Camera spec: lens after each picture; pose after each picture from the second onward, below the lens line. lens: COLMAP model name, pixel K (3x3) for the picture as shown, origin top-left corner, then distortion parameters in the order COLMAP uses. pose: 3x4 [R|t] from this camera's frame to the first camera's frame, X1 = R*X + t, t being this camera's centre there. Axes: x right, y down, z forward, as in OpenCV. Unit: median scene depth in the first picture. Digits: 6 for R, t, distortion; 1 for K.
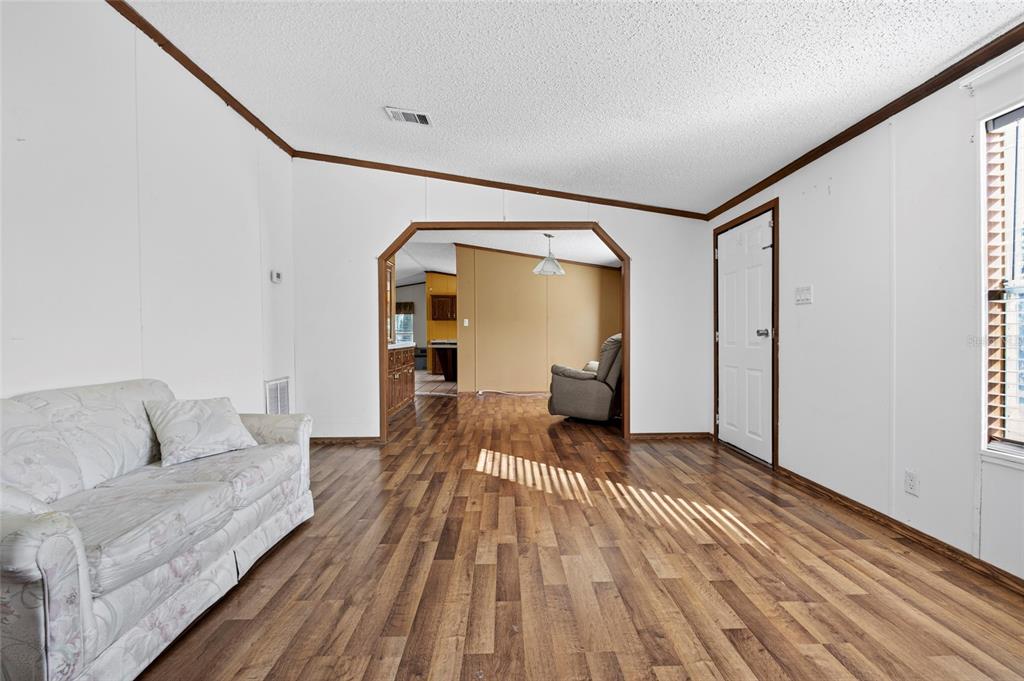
lens RADIAL K [[437.1, 0, 515.1], [0, 437.1, 342.8], [0, 0, 1]] dist [-0.010279, -0.000159]
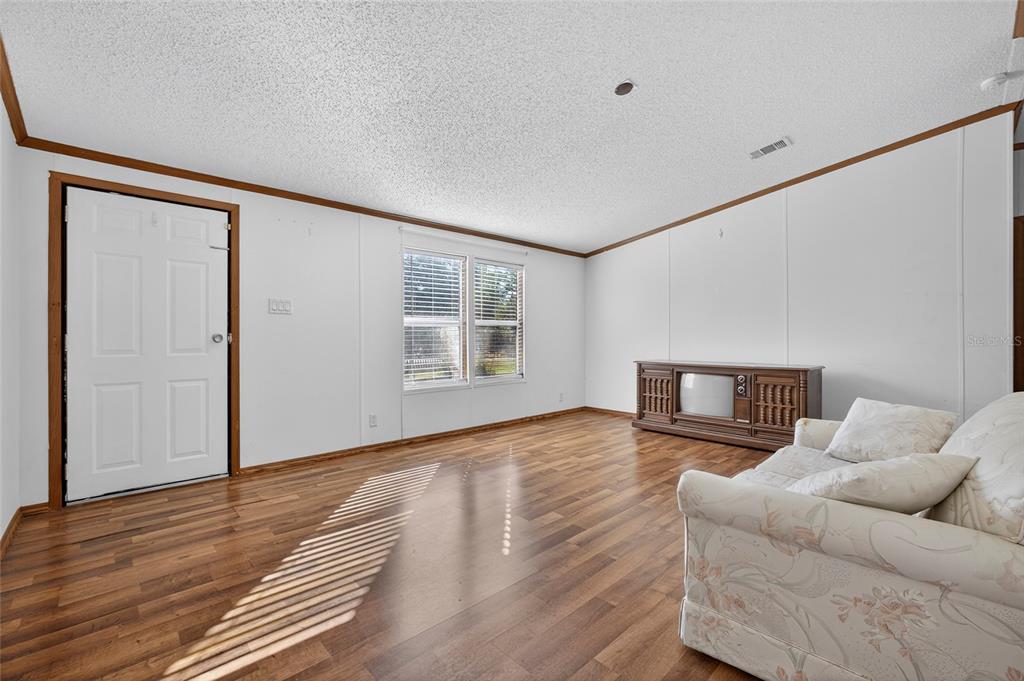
lens RADIAL K [[437.1, 0, 515.1], [0, 437.1, 342.8], [0, 0, 1]] dist [-0.010279, -0.000159]
pose [[-0.671339, -0.002366, 0.741147, -0.682455], [0.016298, 0.999706, 0.017955, -0.023310], [-0.740971, 0.024133, -0.671103, 1.411165]]
